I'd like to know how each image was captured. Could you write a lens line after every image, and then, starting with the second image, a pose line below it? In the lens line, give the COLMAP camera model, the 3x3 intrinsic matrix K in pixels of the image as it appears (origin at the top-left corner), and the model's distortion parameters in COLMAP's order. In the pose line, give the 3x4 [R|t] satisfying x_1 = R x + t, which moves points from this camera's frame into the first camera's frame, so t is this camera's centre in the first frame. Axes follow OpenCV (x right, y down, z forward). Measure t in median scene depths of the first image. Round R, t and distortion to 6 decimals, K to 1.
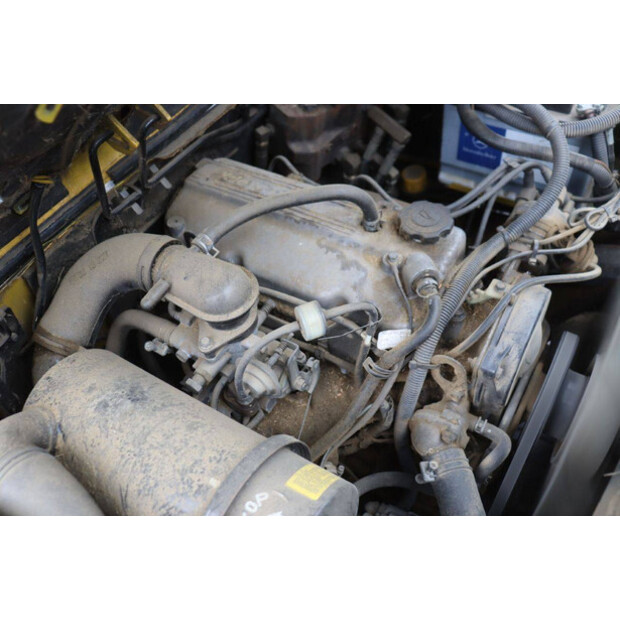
lens RADIAL K [[557.9, 0, 314.9], [0, 557.9, 304.1], [0, 0, 1]] dist [-0.118726, 0.107916]
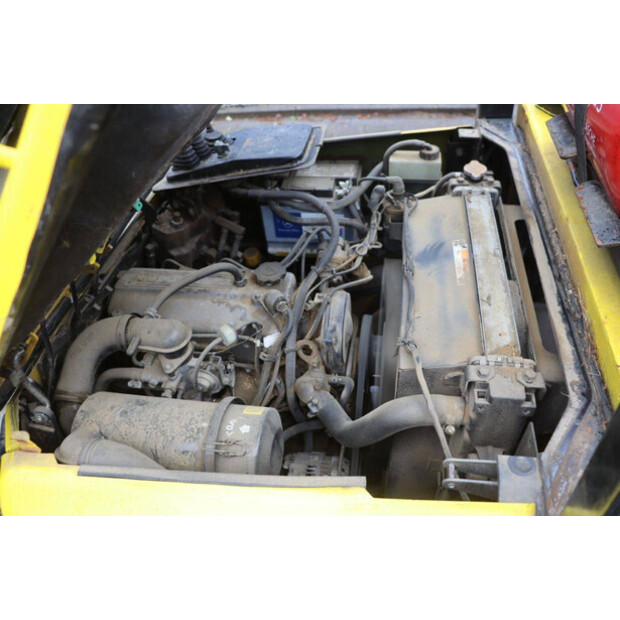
lens RADIAL K [[517.4, 0, 310.9], [0, 517.4, 312.6], [0, 0, 1]] dist [-0.136461, 0.048947]
pose [[0.925247, -0.245872, 0.288902, -0.177080], [0.285660, 0.952661, -0.104096, 0.170155], [-0.249631, 0.178842, 0.951683, -0.536578]]
